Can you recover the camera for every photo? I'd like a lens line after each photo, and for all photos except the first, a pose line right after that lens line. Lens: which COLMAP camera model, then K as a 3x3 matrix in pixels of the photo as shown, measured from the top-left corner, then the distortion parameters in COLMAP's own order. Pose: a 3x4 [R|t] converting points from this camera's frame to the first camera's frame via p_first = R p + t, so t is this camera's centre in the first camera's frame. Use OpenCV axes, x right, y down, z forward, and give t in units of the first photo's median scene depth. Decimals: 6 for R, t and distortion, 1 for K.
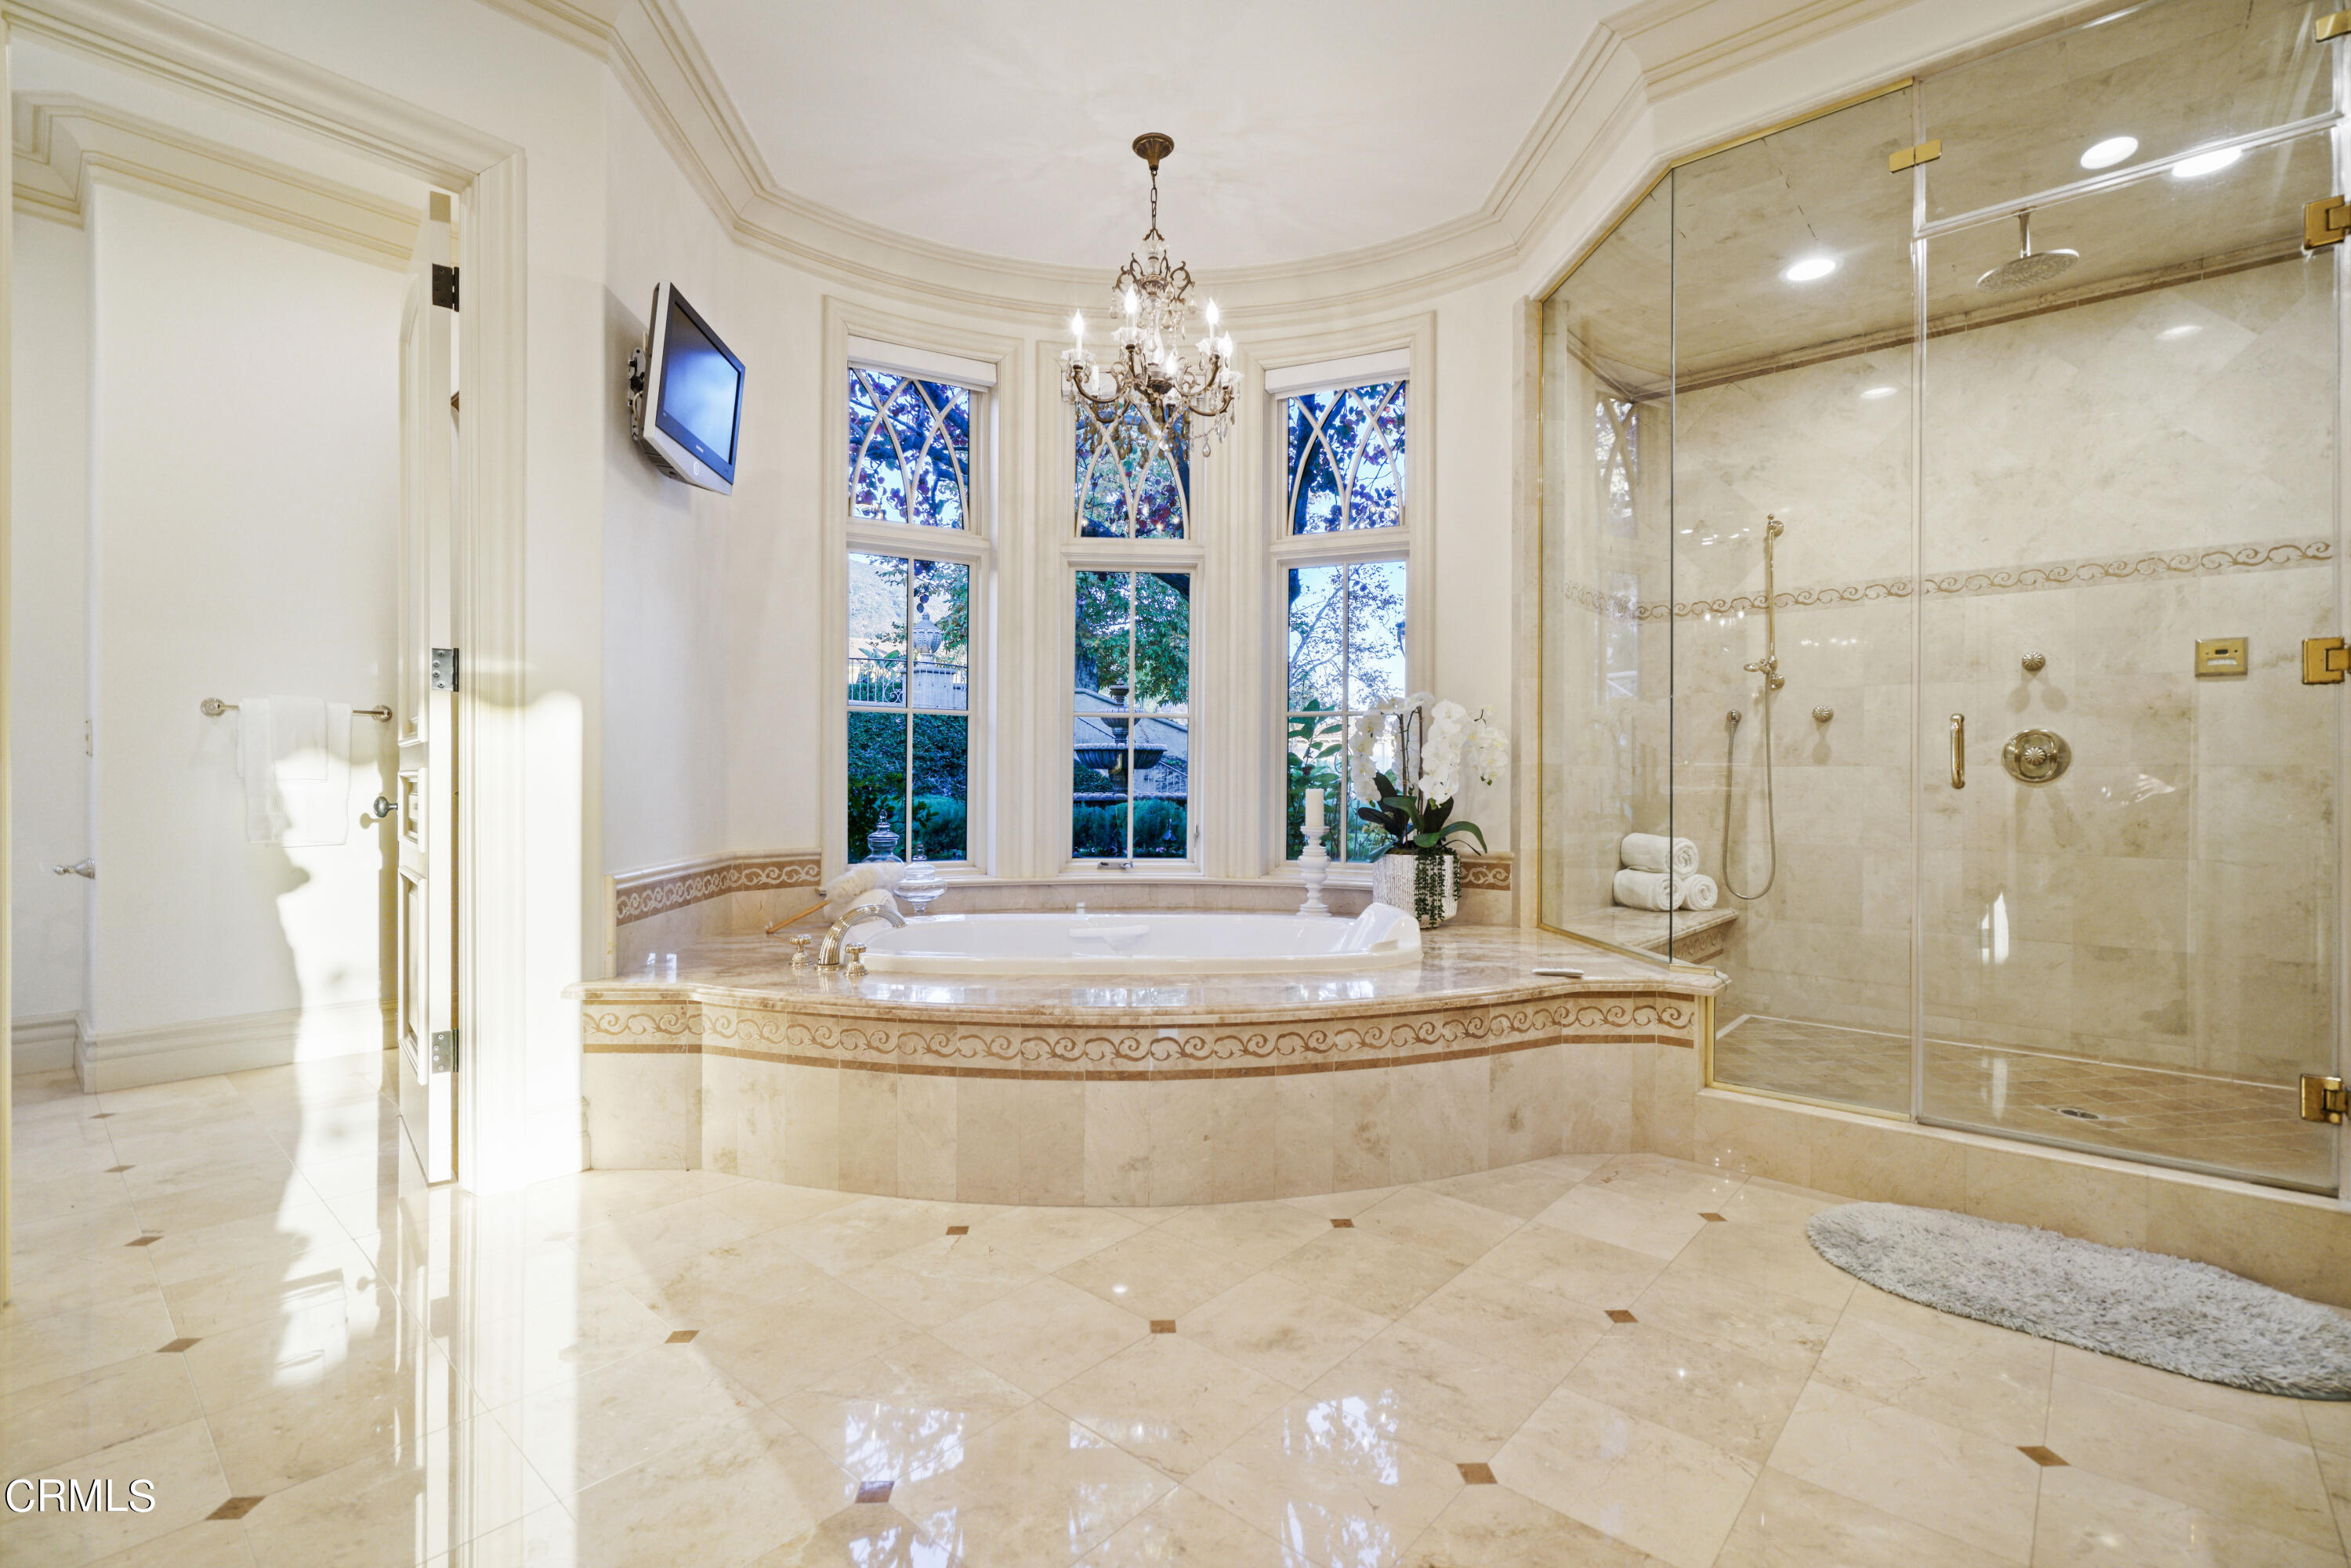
lens RADIAL K [[1066.0, 0, 1168.3], [0, 1066.0, 786.2], [0, 0, 1]] dist [-0.023207, 0.009534]
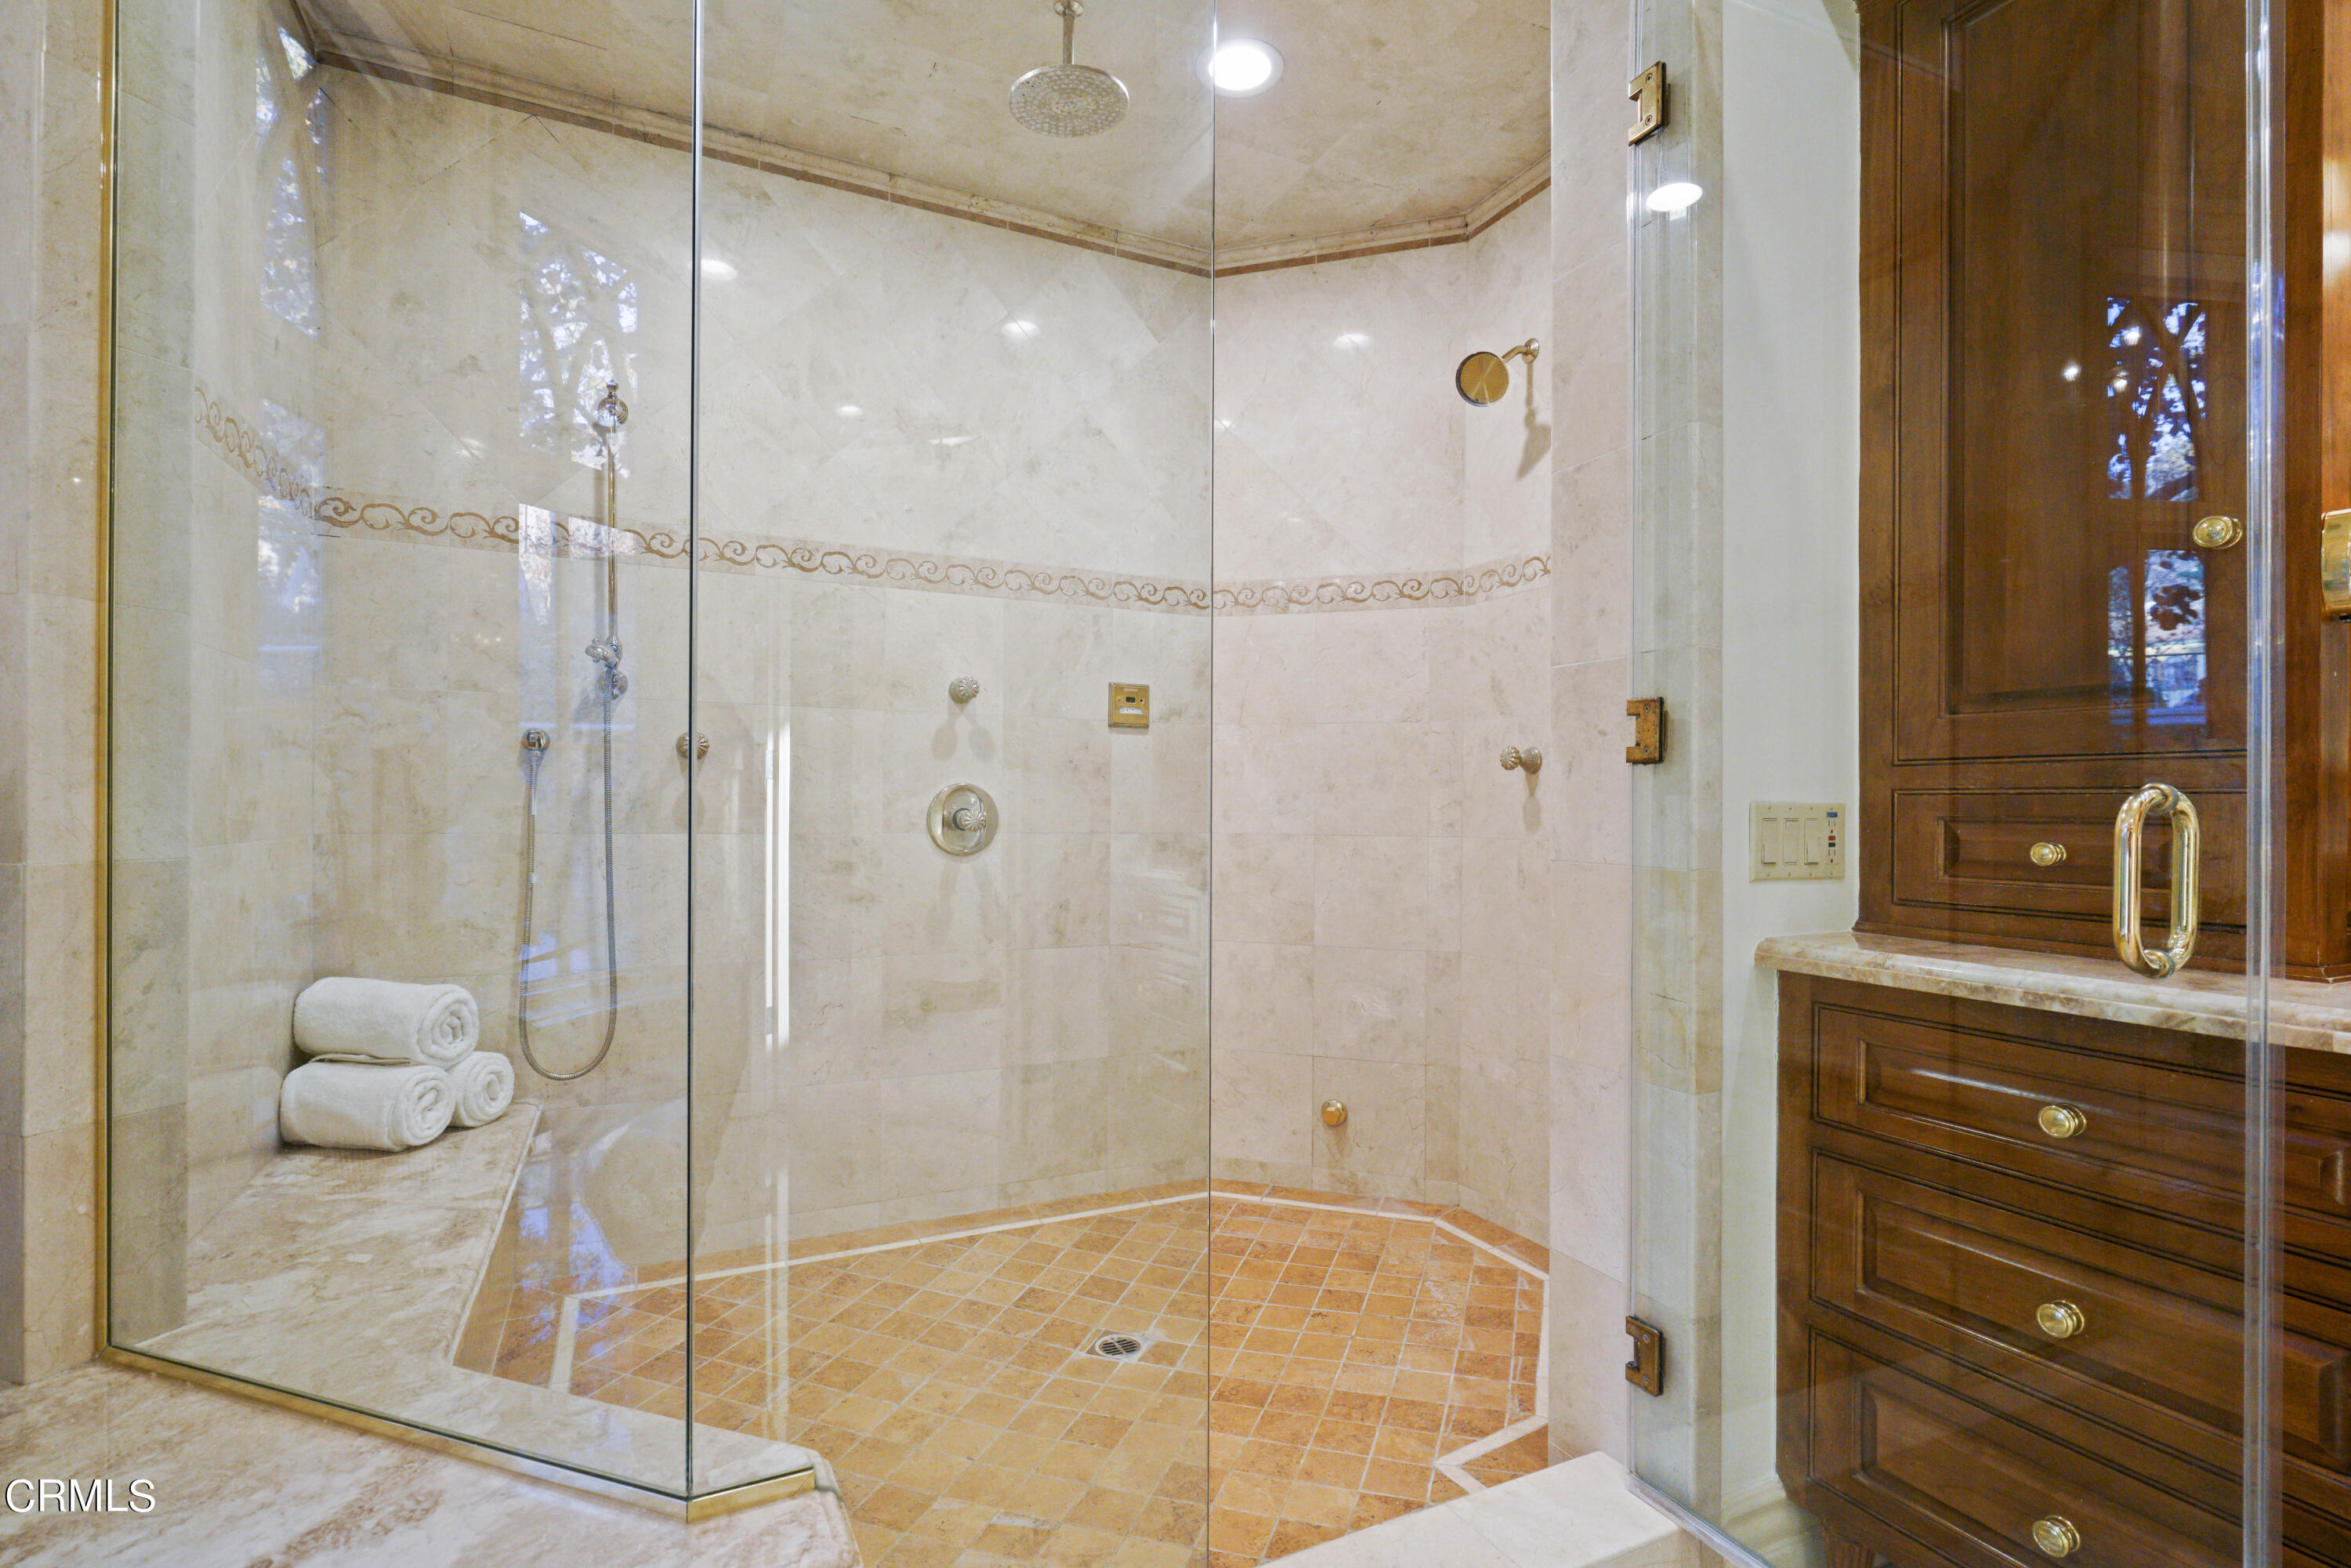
lens RADIAL K [[1127.8, 0, 1174.2], [0, 1127.8, 803.8], [0, 0, 1]] dist [-0.005603, 0.000318]
pose [[0.394035, 0.000401, 0.919095, 0.160918], [-0.002352, 0.999997, 0.000572, -0.040561], [-0.919092, -0.002387, 0.394035, 0.559394]]
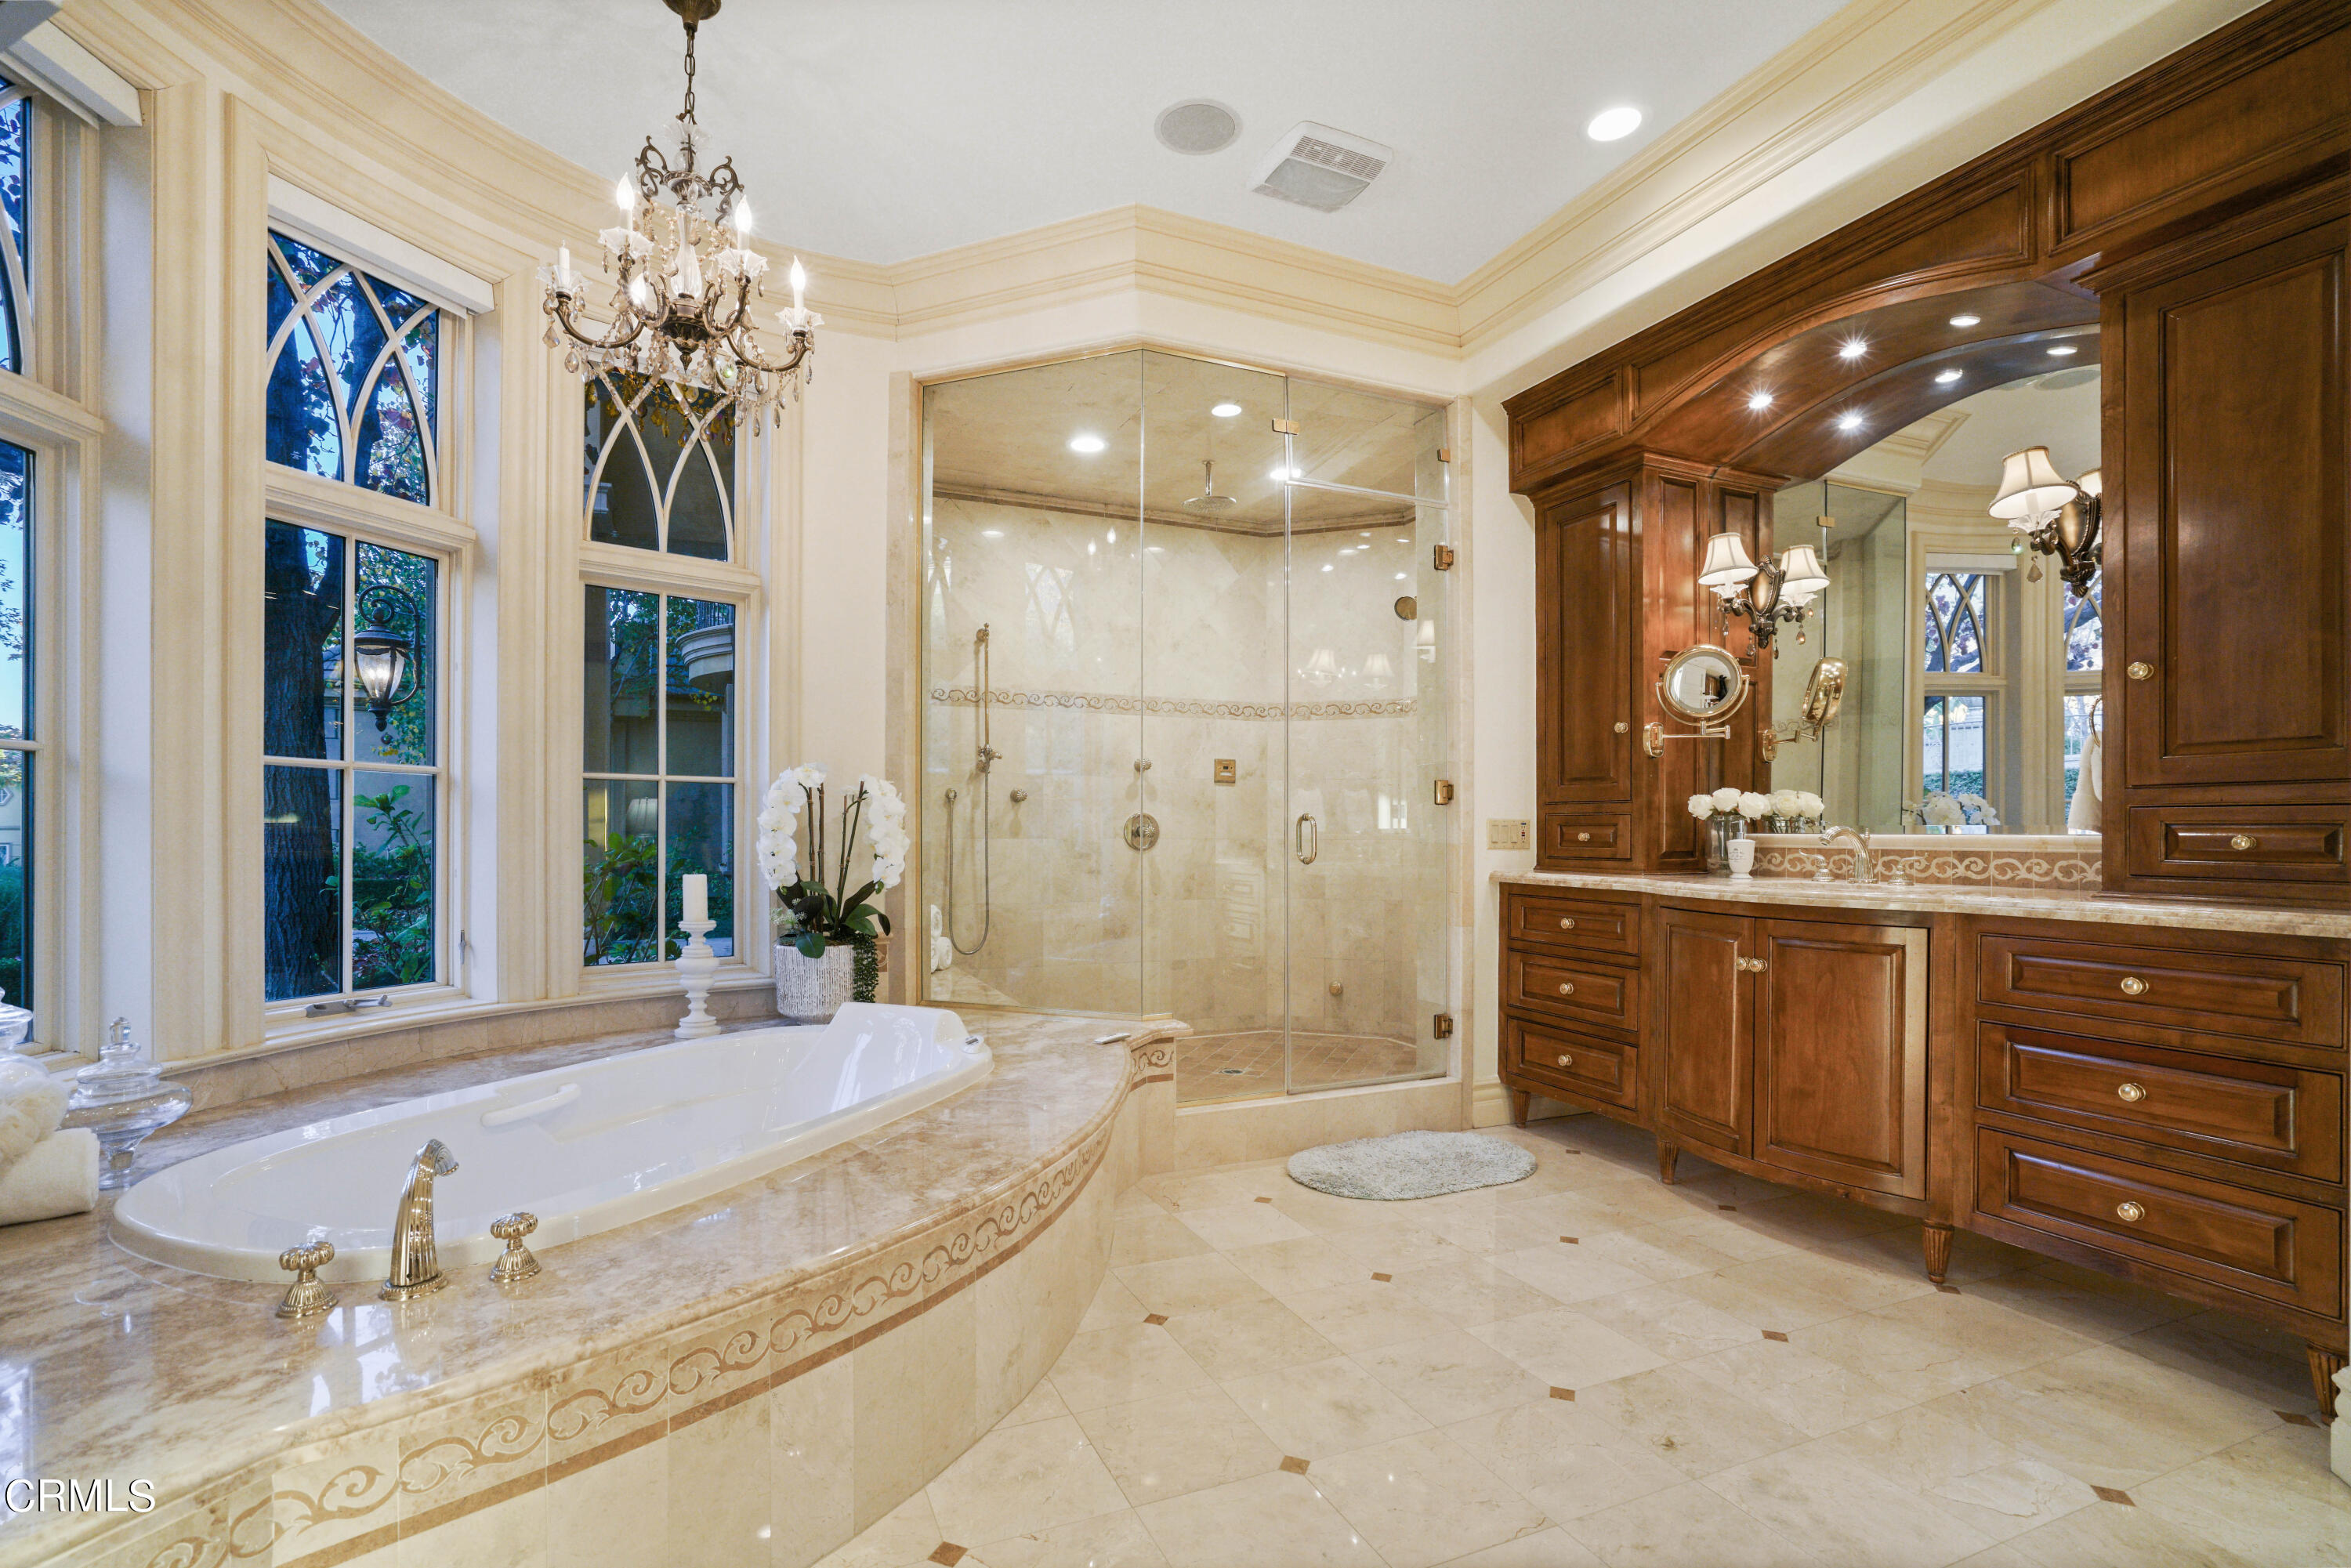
lens RADIAL K [[1066.0, 0, 1165.3], [0, 1066.0, 836.5], [0, 0, 1]] dist [-0.023207, 0.009534]
pose [[0.427279, -0.008629, 0.904079, -0.468656], [0.003676, 0.999963, 0.007807, -0.033272], [-0.904113, -0.000013, 0.427294, 0.358548]]
